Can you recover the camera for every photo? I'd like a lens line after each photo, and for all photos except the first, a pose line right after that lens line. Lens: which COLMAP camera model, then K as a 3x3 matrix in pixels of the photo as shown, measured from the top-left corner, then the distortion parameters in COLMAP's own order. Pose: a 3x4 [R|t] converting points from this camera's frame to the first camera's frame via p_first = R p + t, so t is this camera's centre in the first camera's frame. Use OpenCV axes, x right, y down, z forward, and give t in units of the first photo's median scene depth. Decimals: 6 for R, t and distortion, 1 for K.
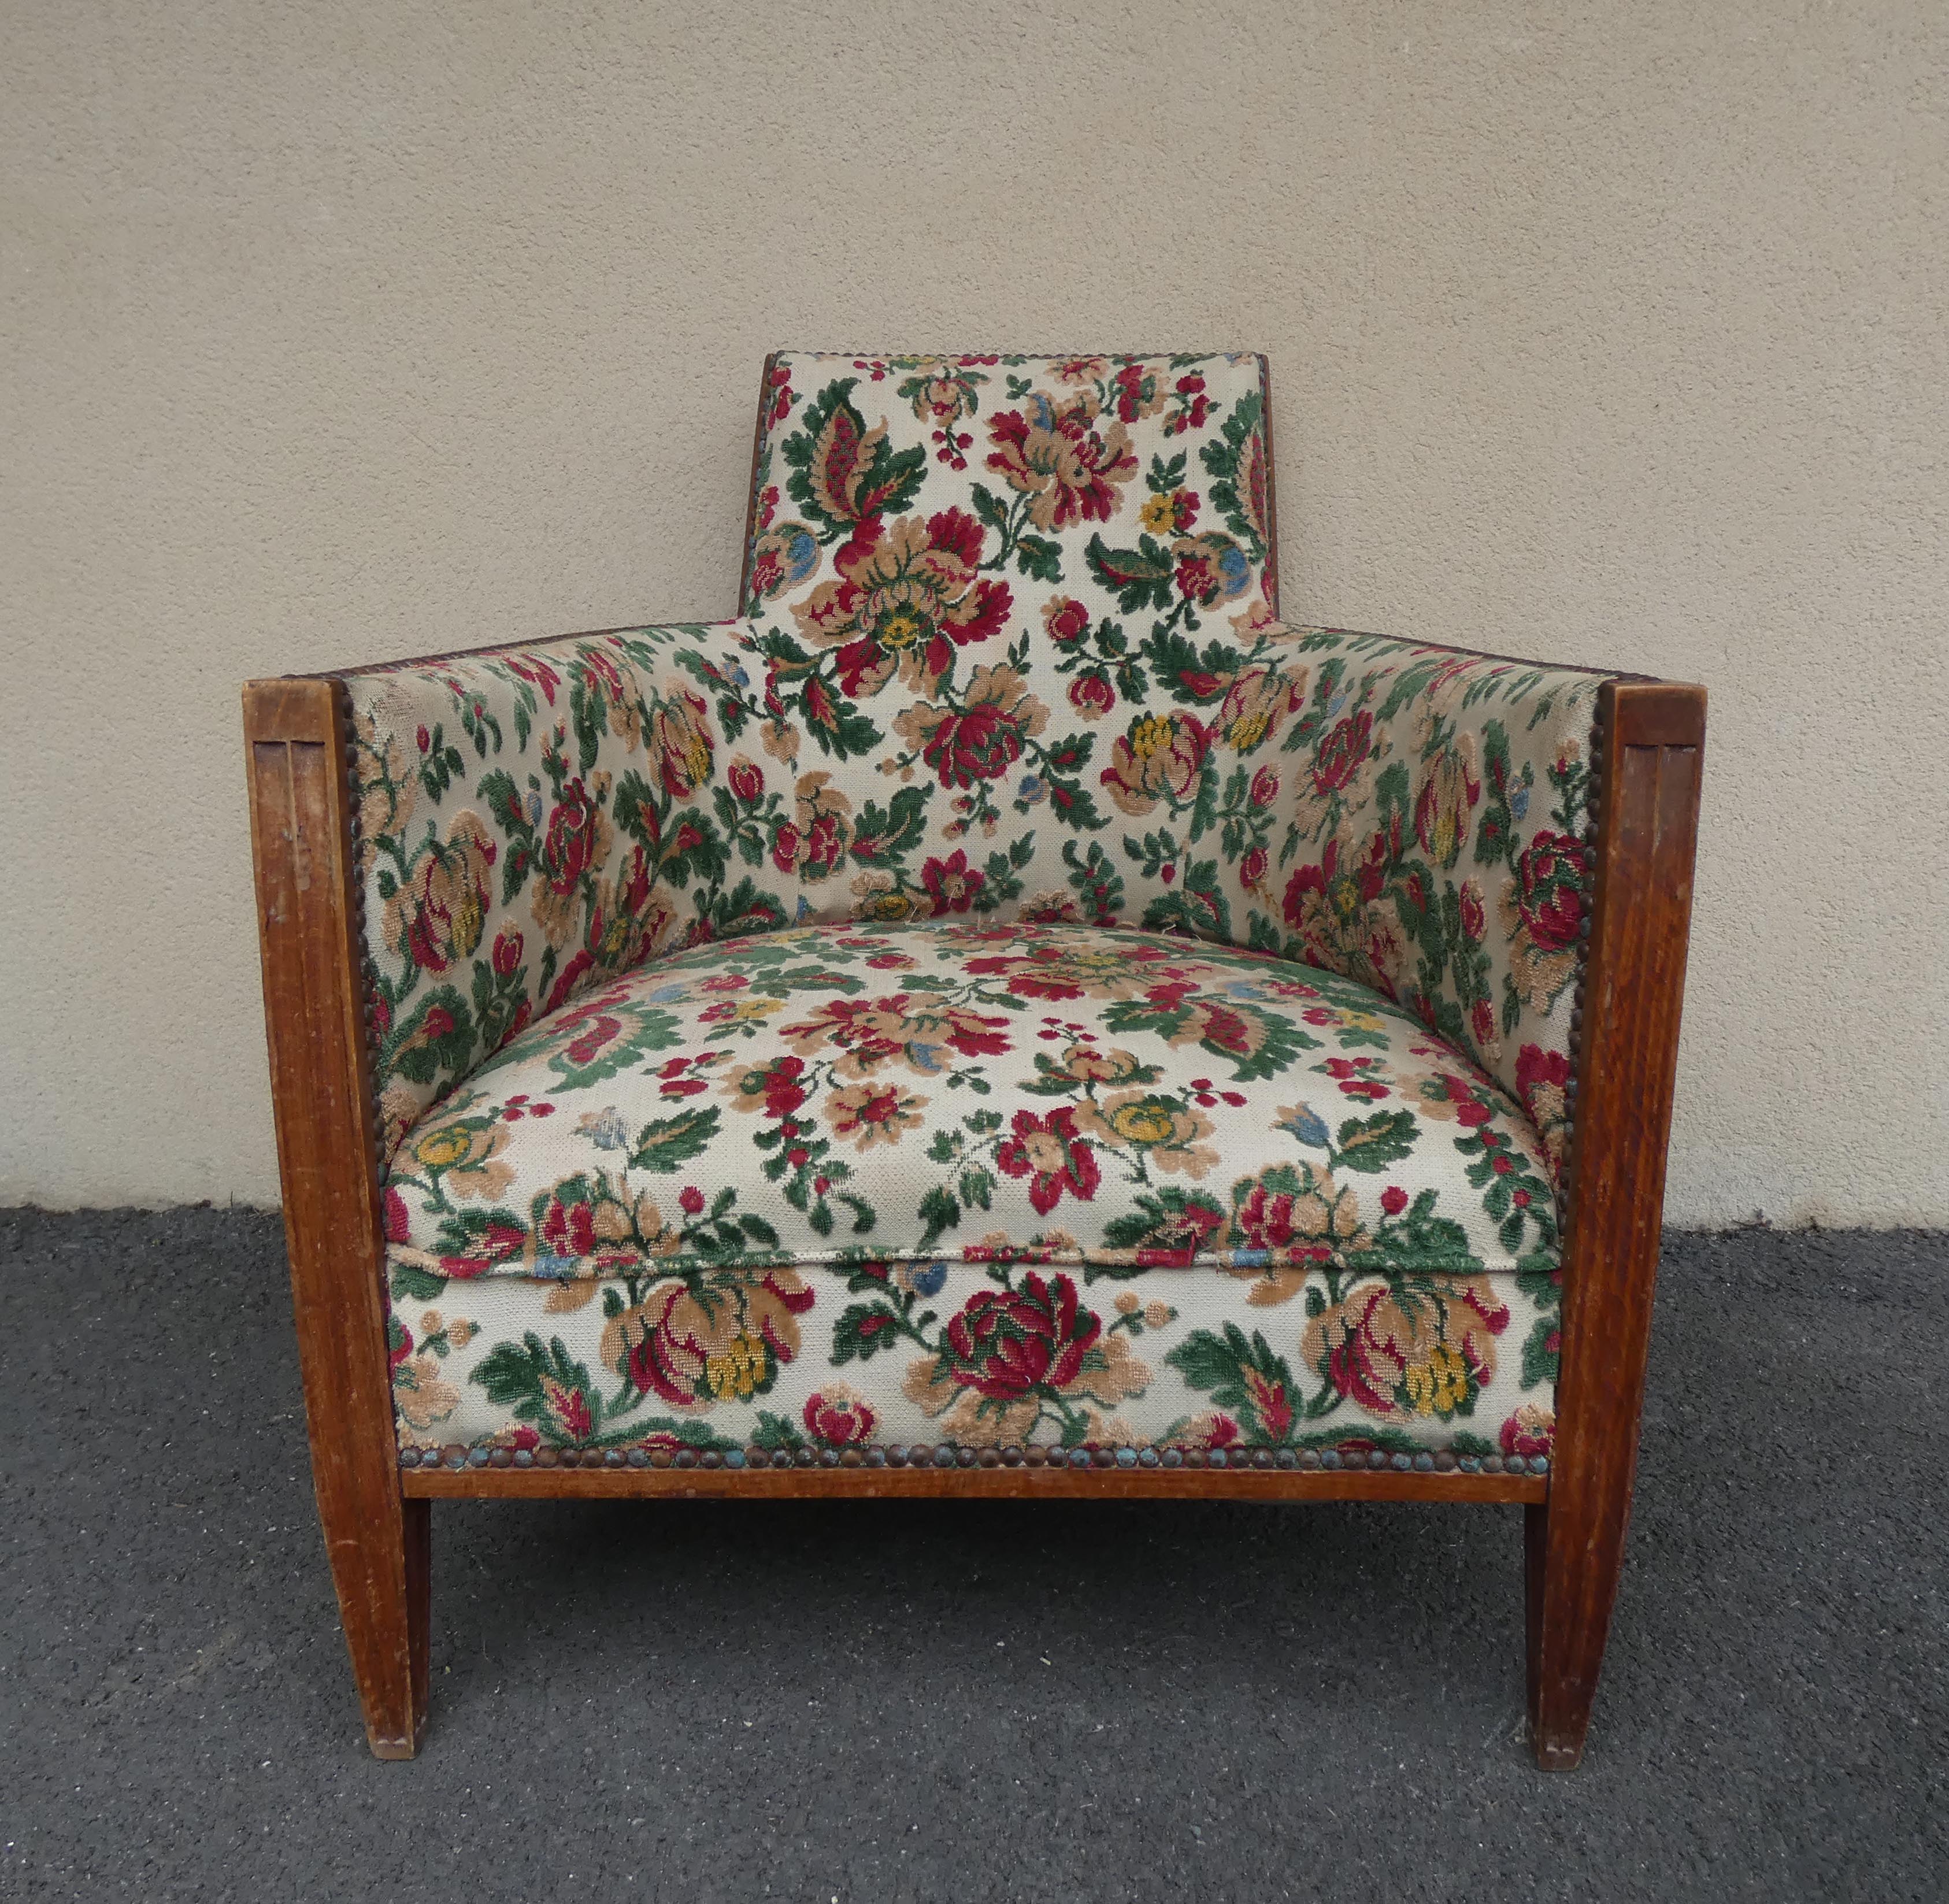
lens RADIAL K [[1637.1, 0, 980.6], [0, 1637.1, 863.7], [0, 0, 1]] dist [-0.004946, 0.000641]
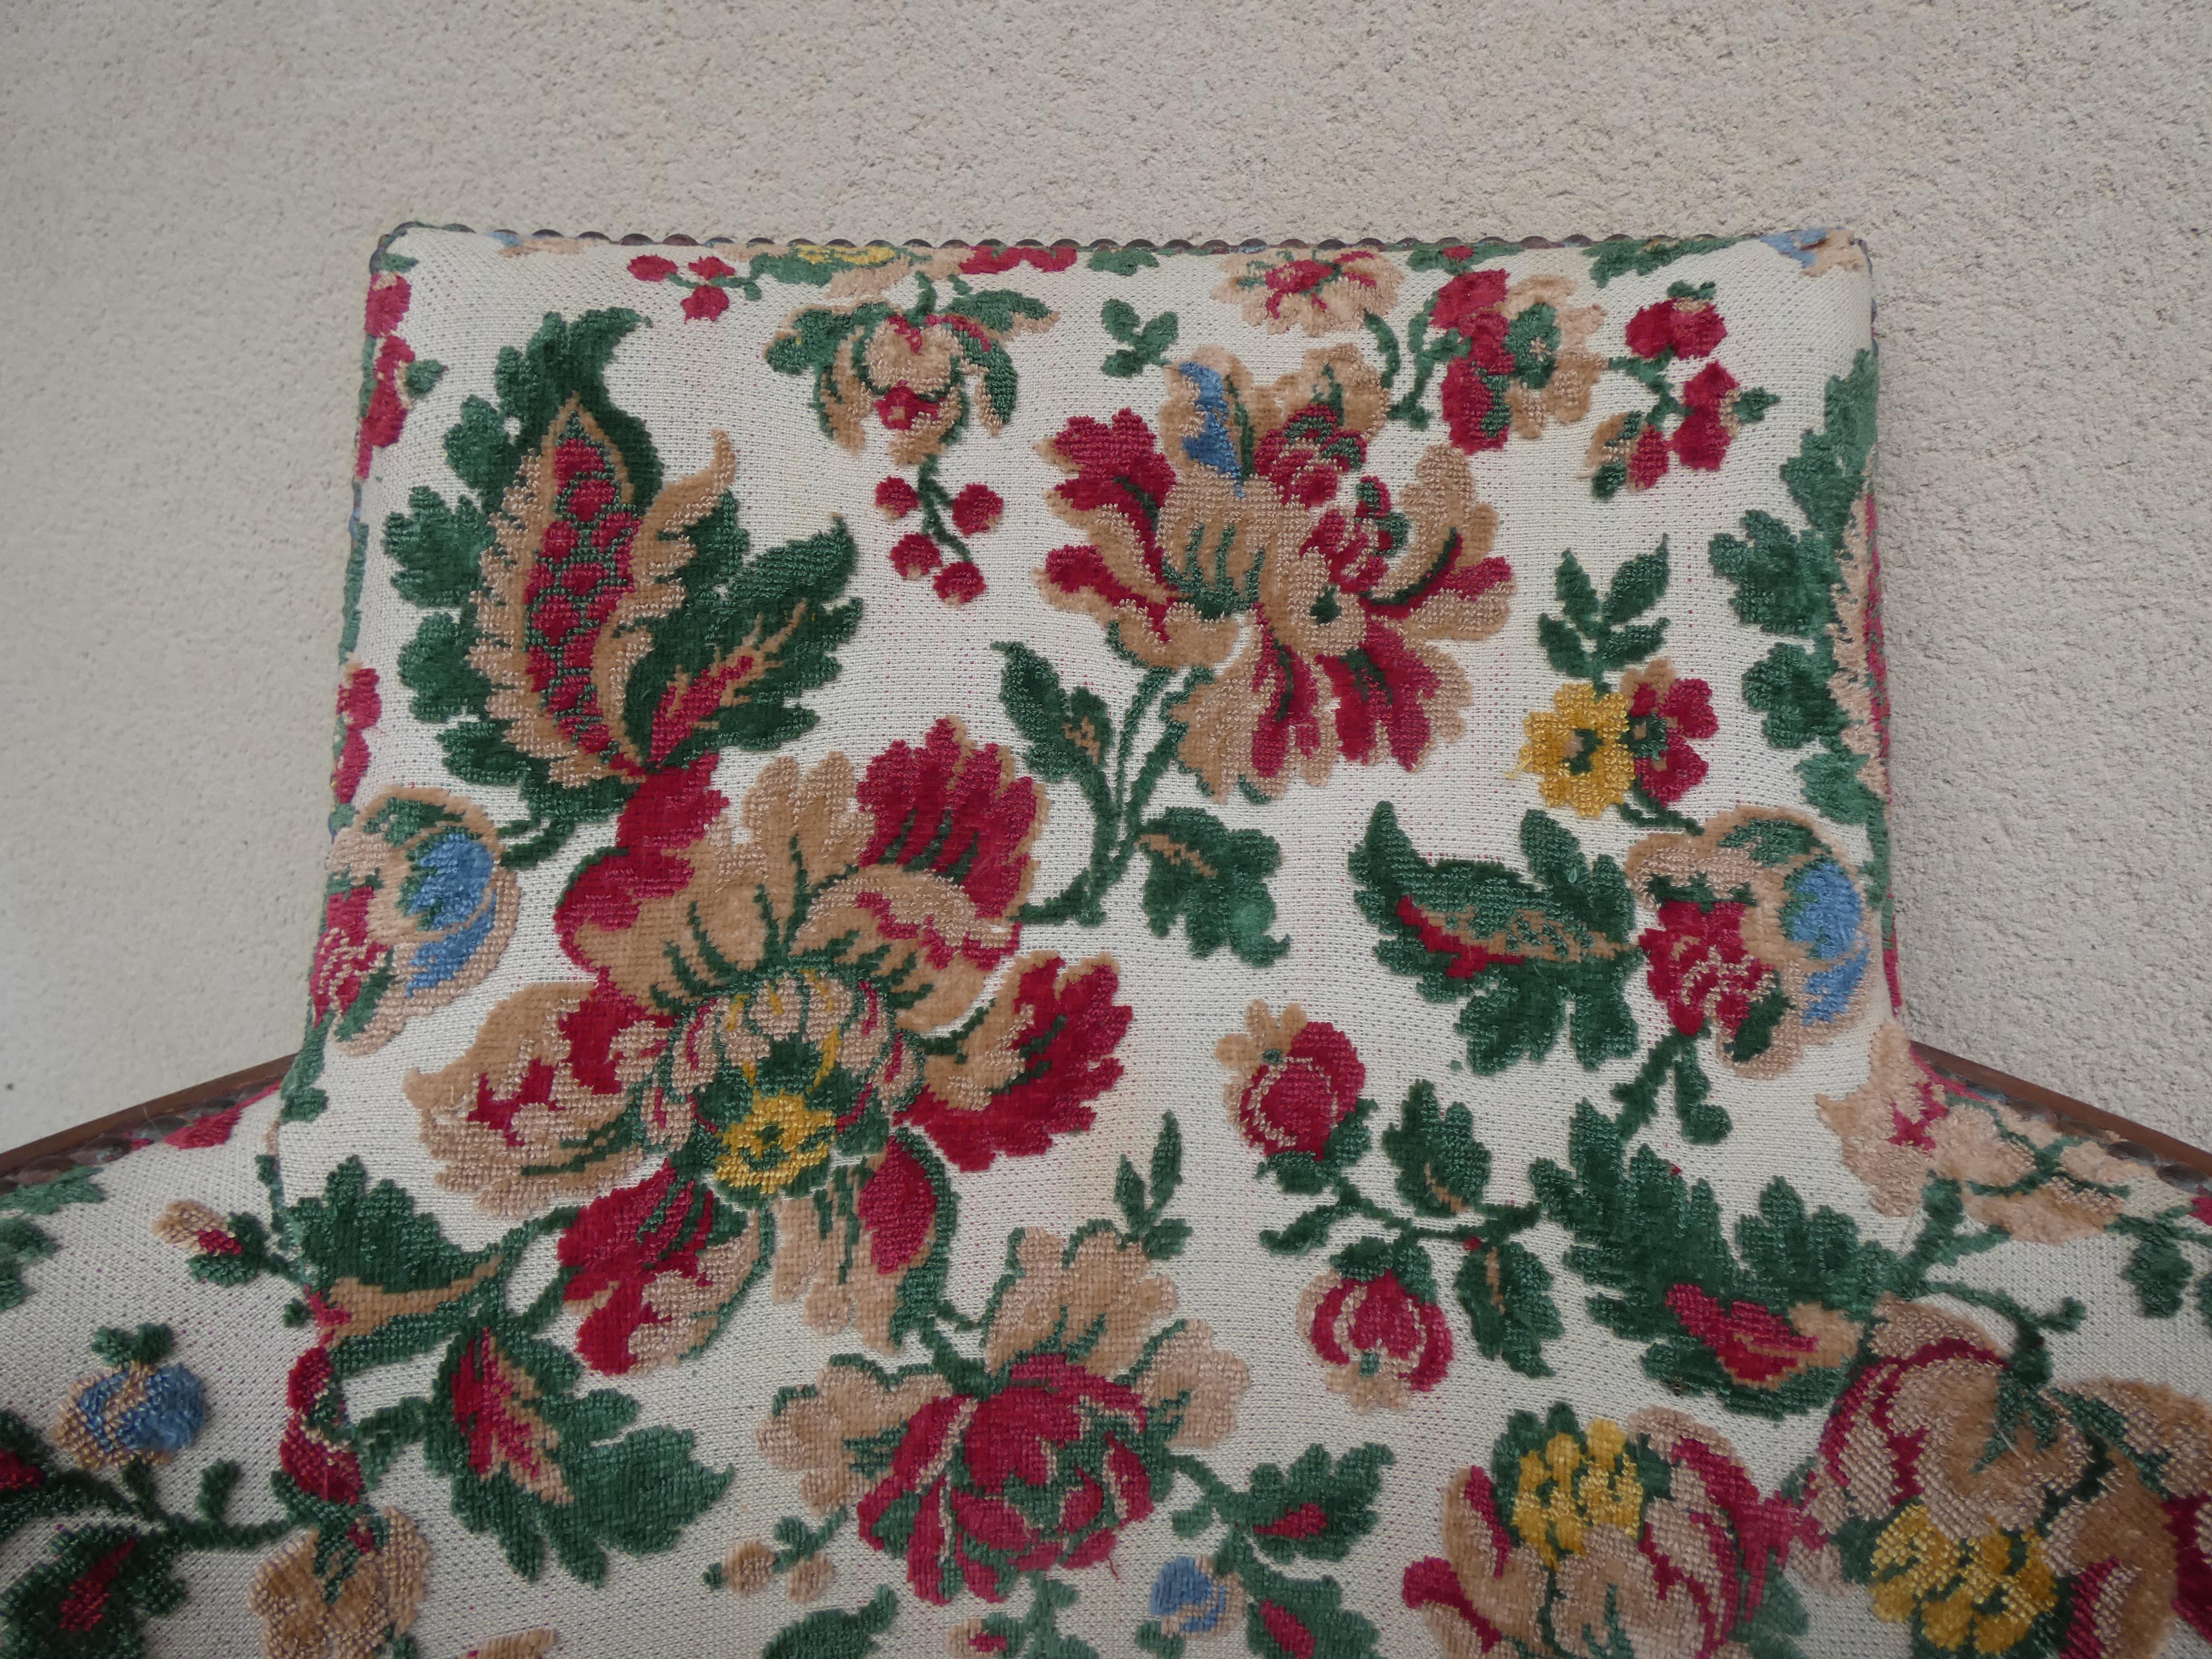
lens RADIAL K [[1304.0, 0, 1106.3], [0, 1304.0, 830.8], [0, 0, 1]] dist [-0.003556, 0.000566]
pose [[0.999515, -0.010752, 0.029223, 0.008032], [0.007812, 0.995063, 0.098941, -0.227746], [-0.030142, -0.098665, 0.994664, 0.760117]]
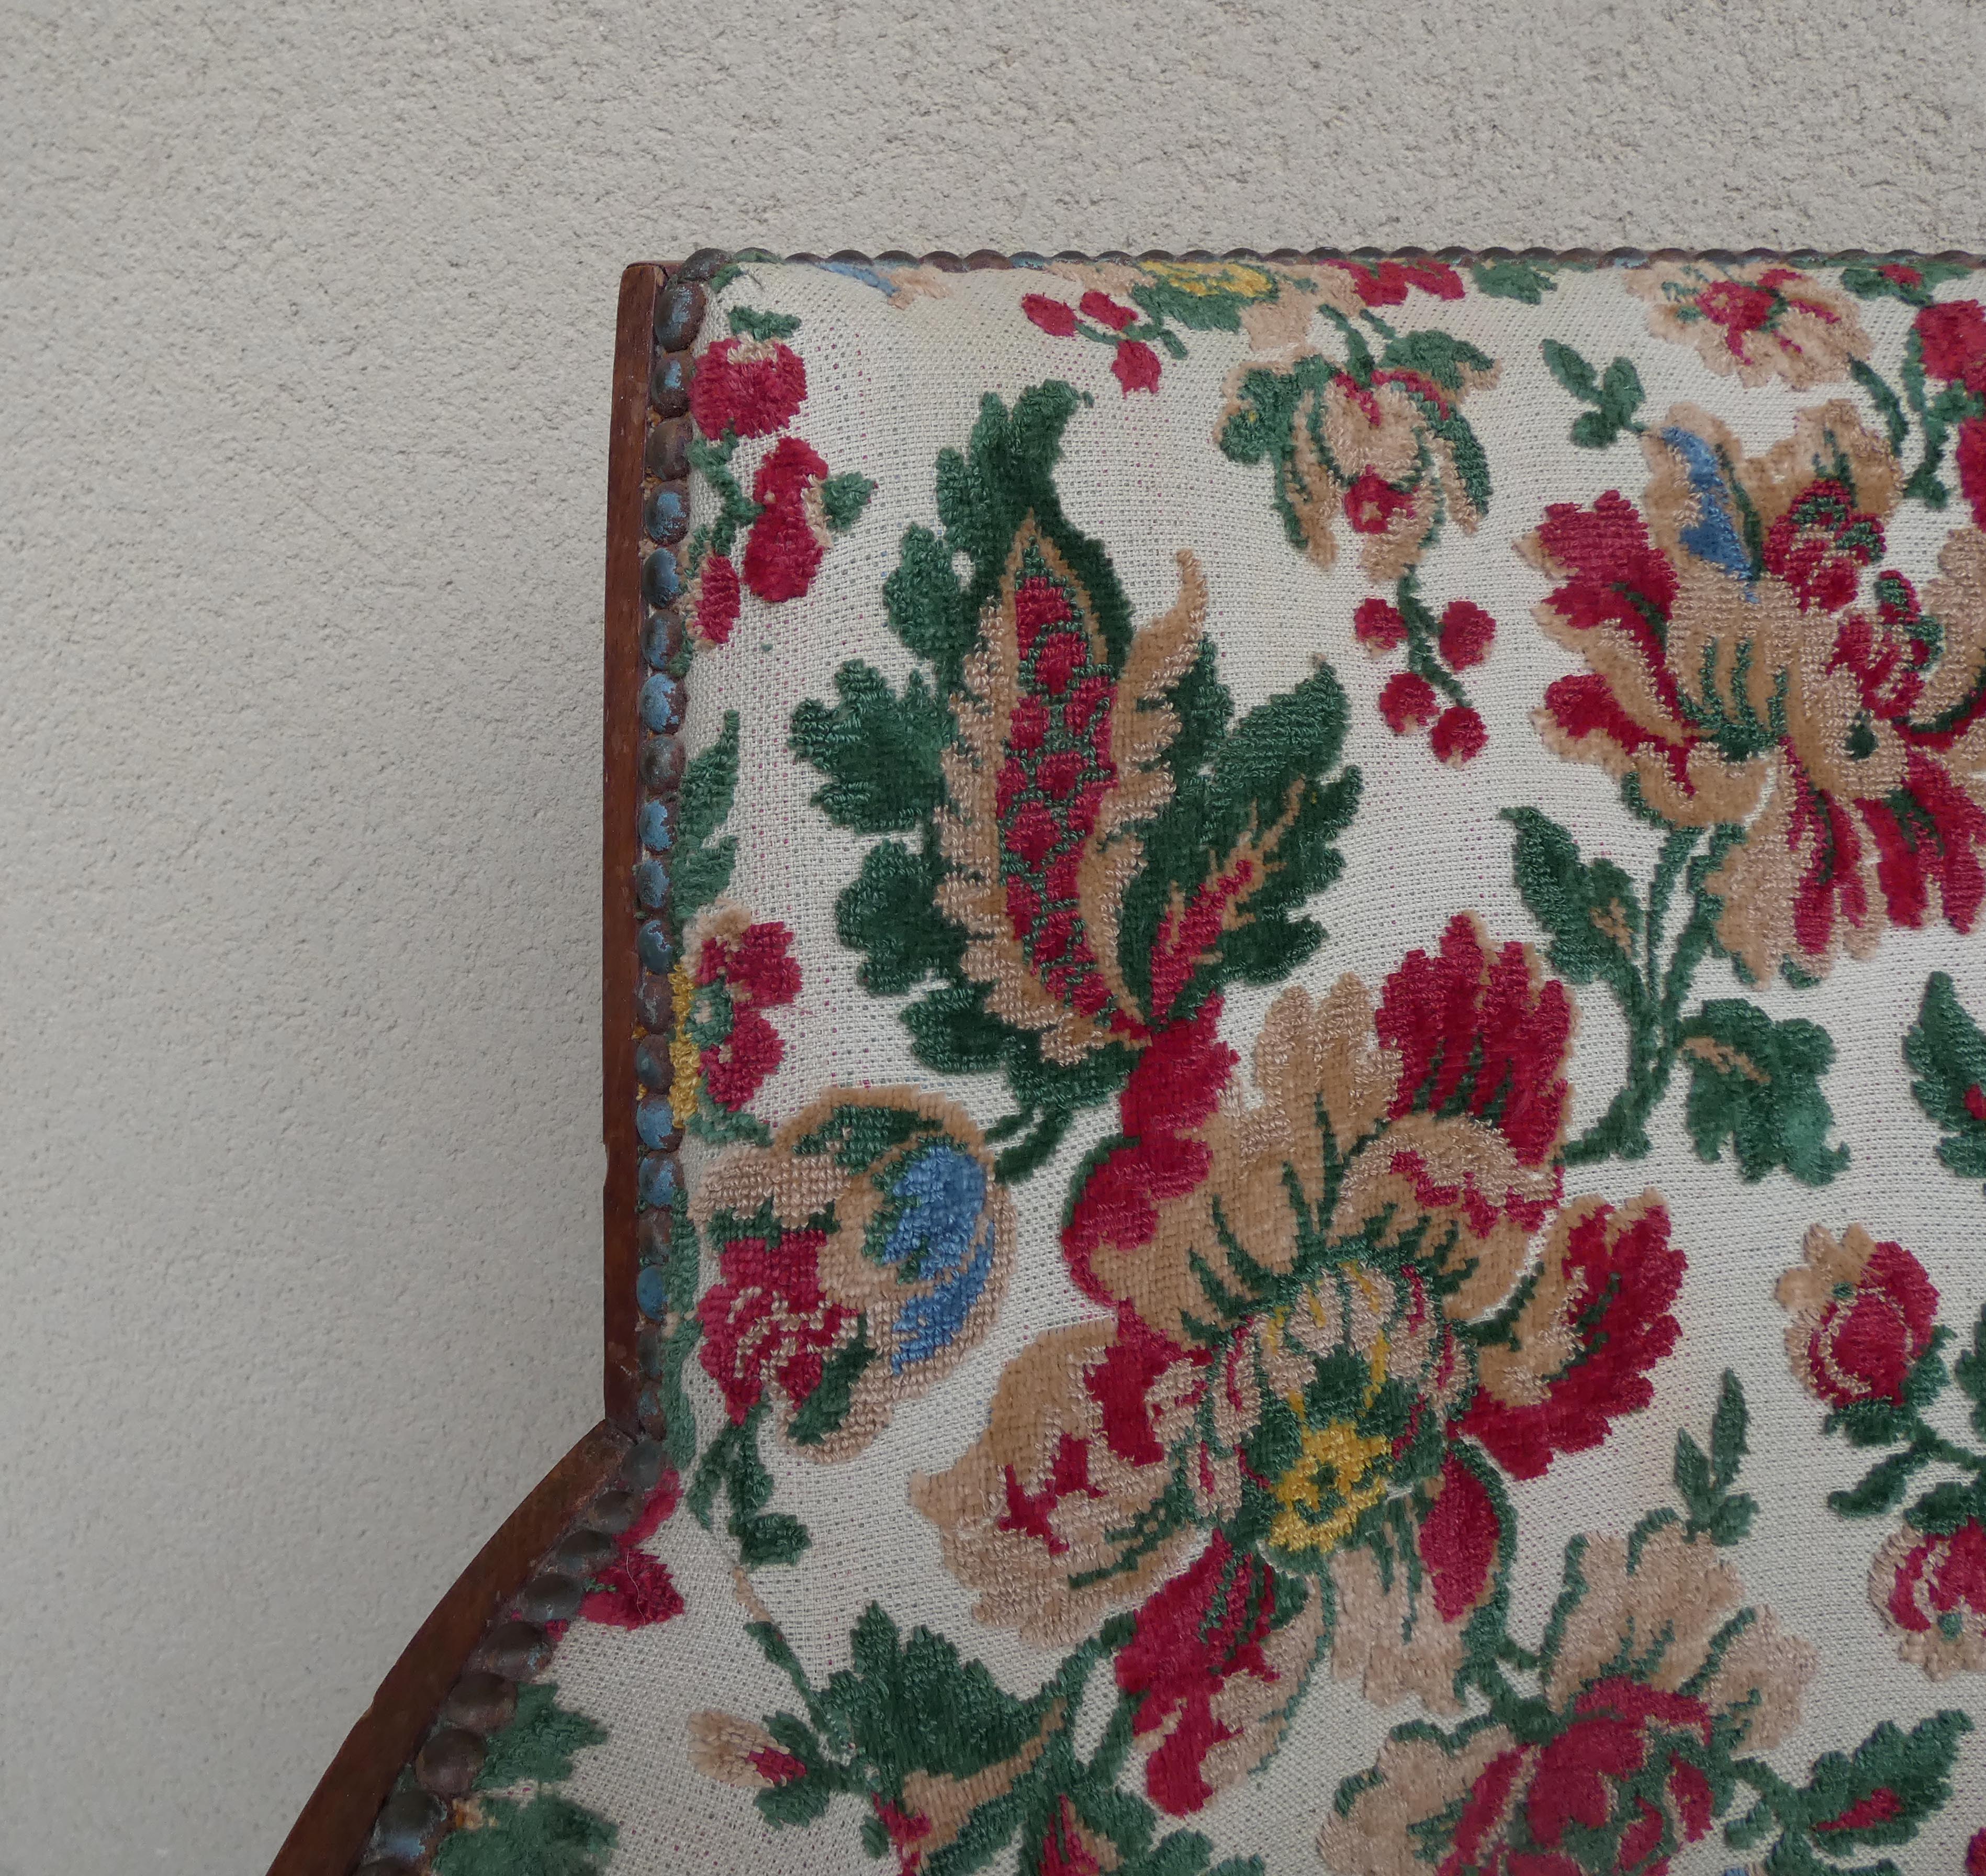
lens RADIAL K [[1492.7, 0, 729.8], [0, 1492.7, 929.3], [0, 0, 1]] dist [-0.012176, -0.006469]
pose [[0.977962, -0.095466, 0.185677, -0.172227], [0.060381, 0.980658, 0.186181, -0.272720], [-0.199860, -0.170867, 0.964811, 0.824125]]
